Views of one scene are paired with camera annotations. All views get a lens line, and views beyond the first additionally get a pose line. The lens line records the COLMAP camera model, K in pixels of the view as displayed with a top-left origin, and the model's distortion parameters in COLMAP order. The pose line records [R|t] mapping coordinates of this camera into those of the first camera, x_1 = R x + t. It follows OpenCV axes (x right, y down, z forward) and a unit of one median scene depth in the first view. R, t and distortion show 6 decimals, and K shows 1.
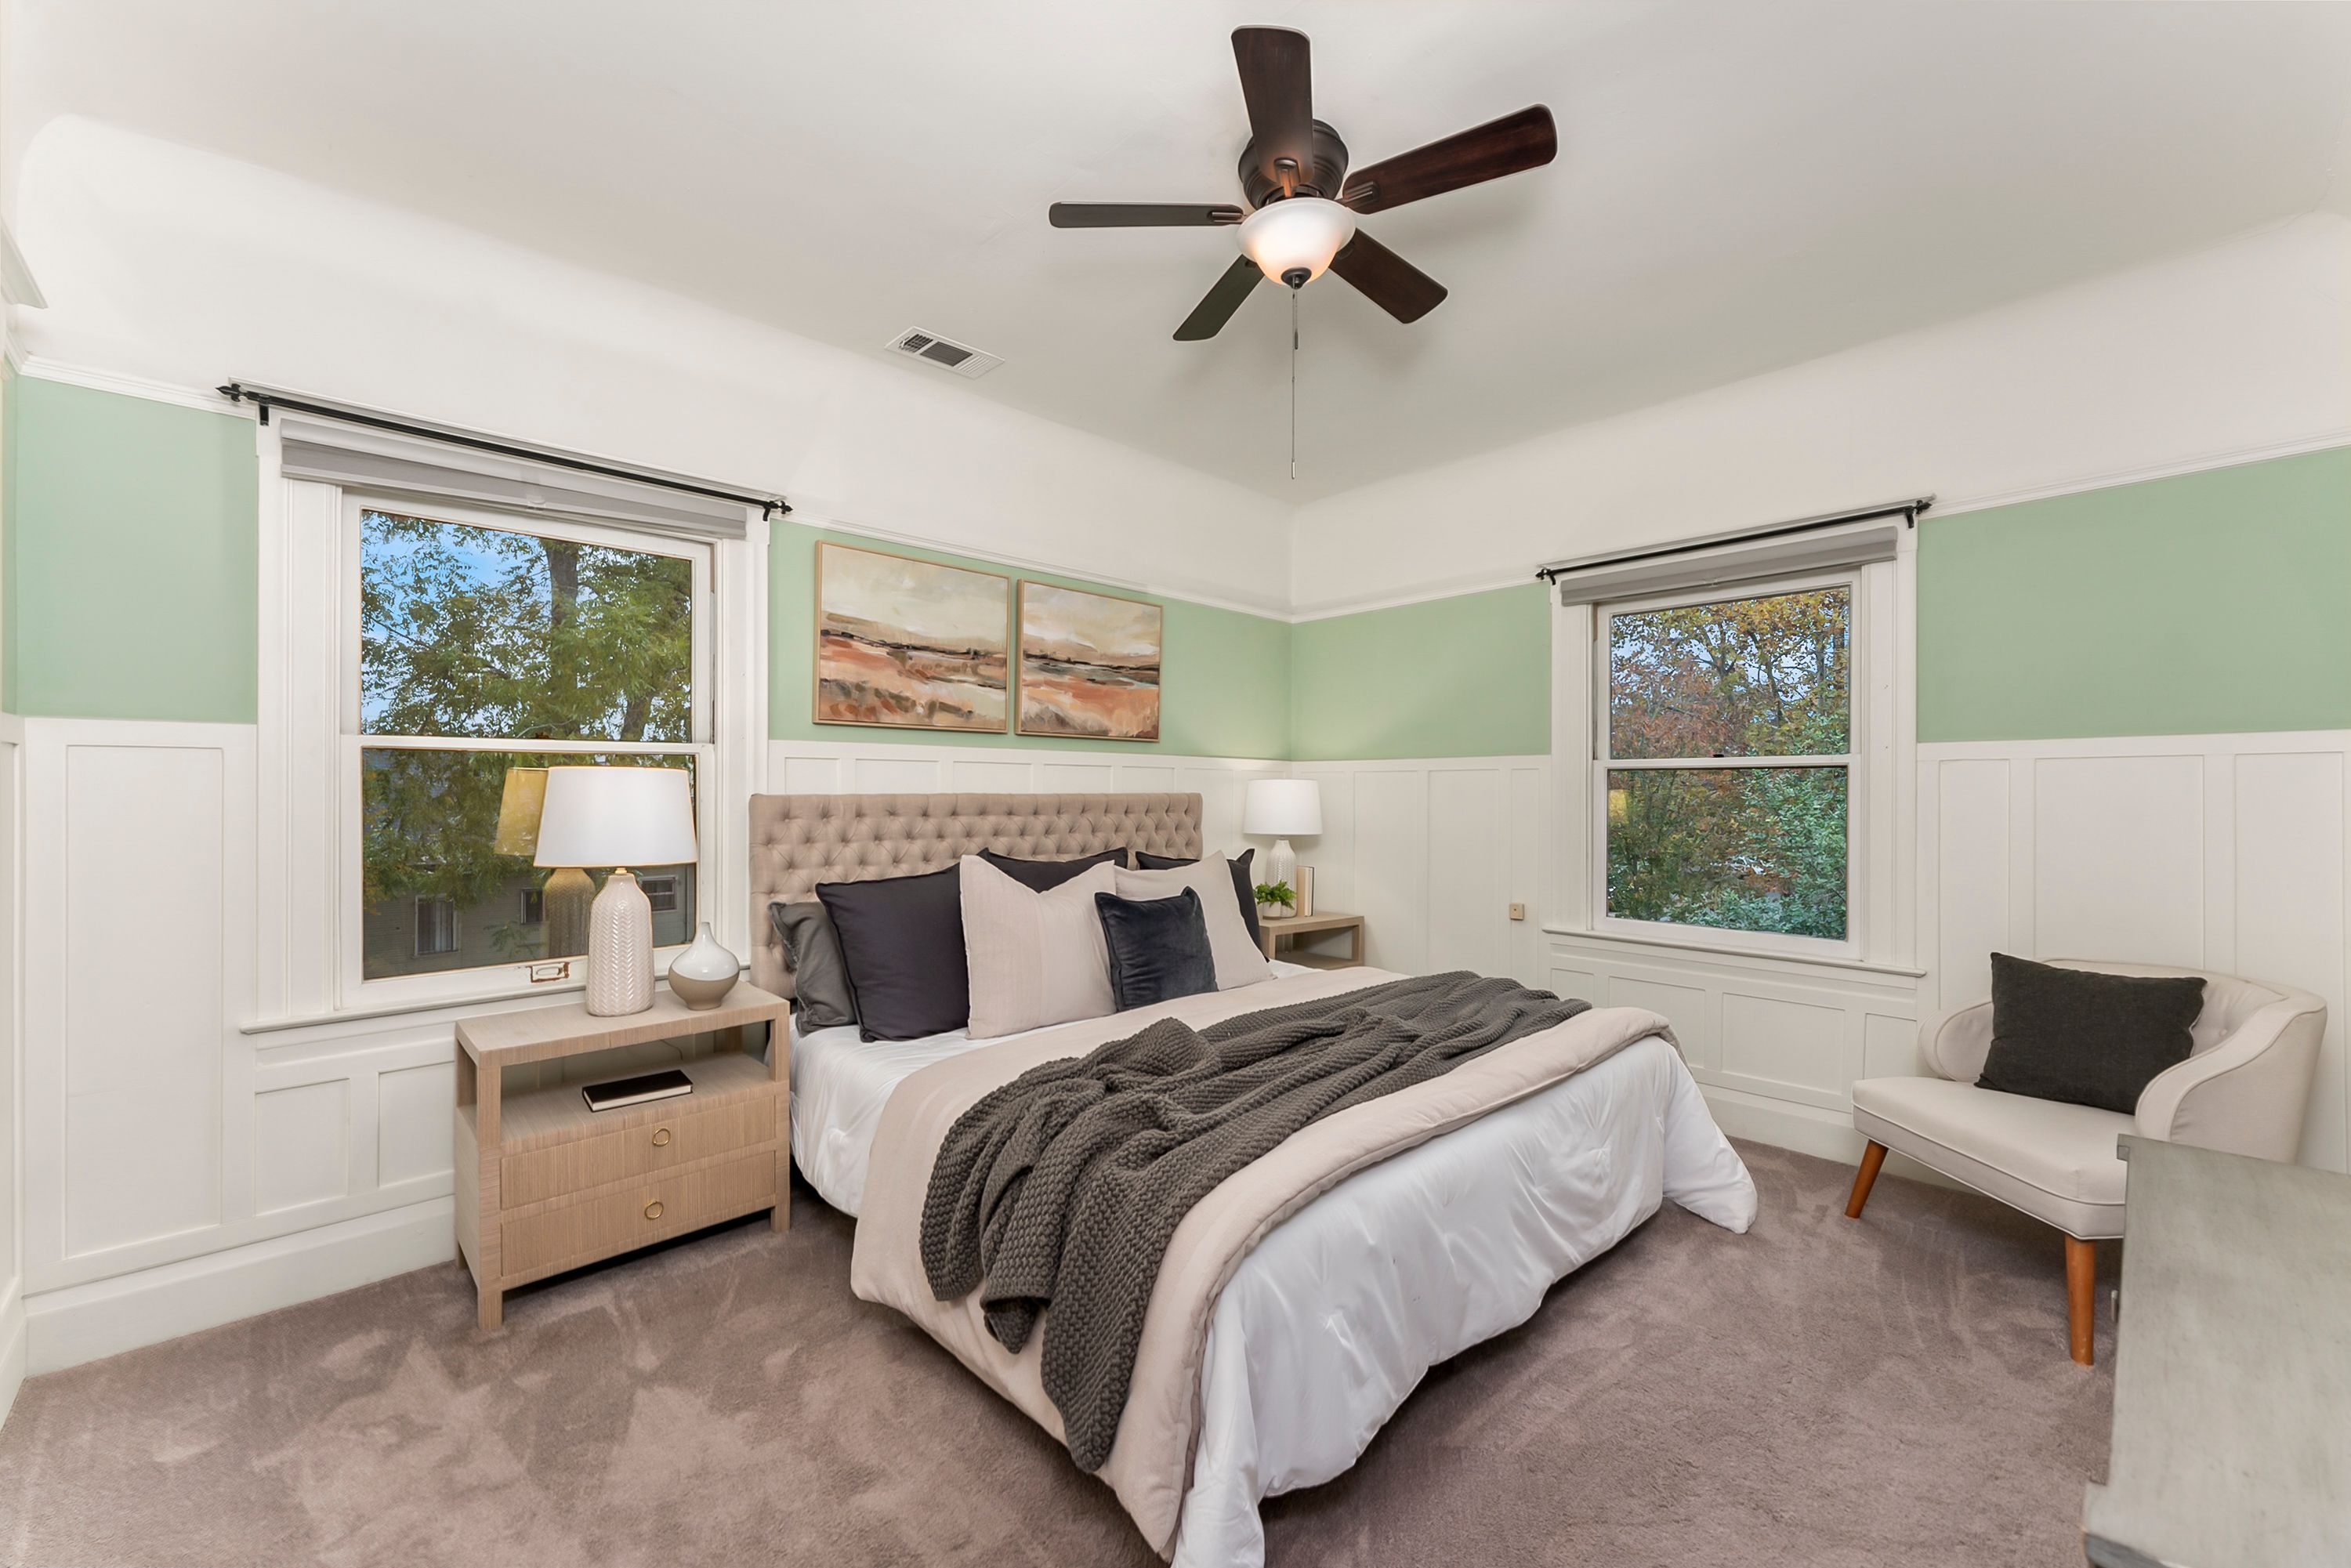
lens RADIAL K [[939.9, 0, 1200.1], [0, 939.9, 795.6], [0, 0, 1]] dist [-0.001018, -0.000282]
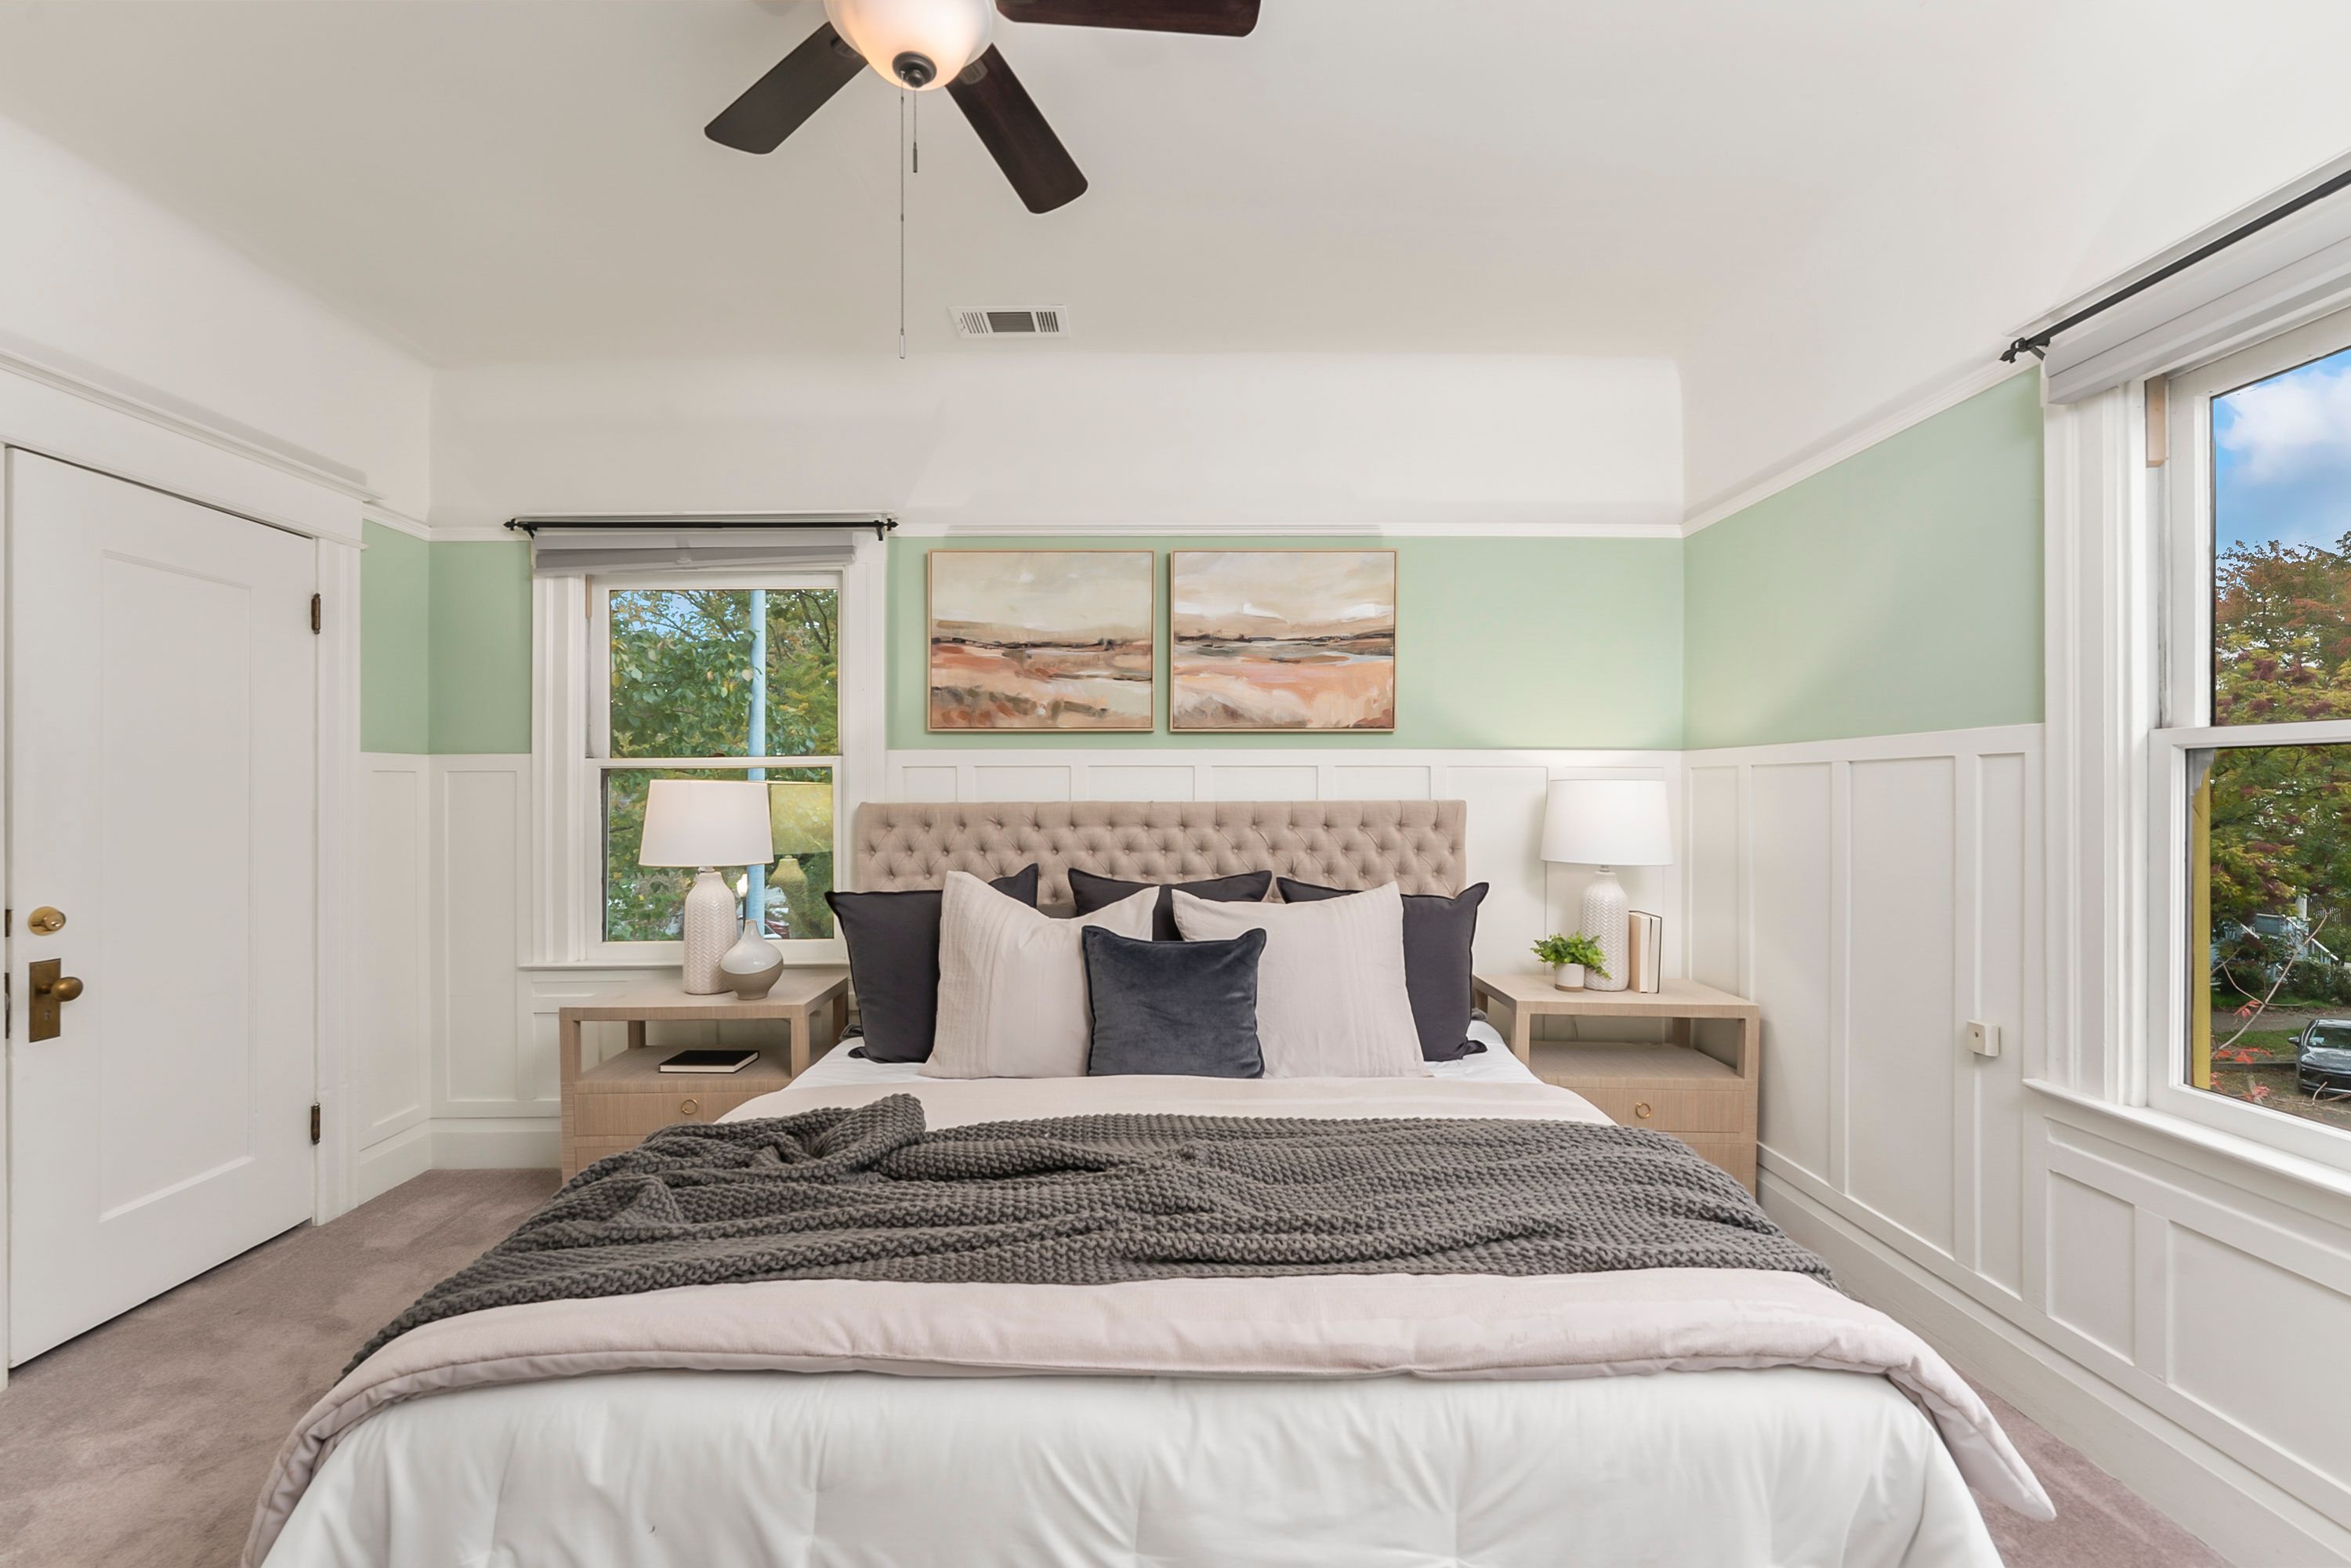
lens RADIAL K [[1005.6, 0, 1181.2], [0, 1005.6, 789.3], [0, 0, 1]] dist [0.001726, -0.001167]
pose [[0.714400, -0.004681, -0.699722, 0.492974], [-0.000342, 0.999975, -0.007039, -0.007382], [0.699737, 0.005268, 0.714381, 0.386908]]
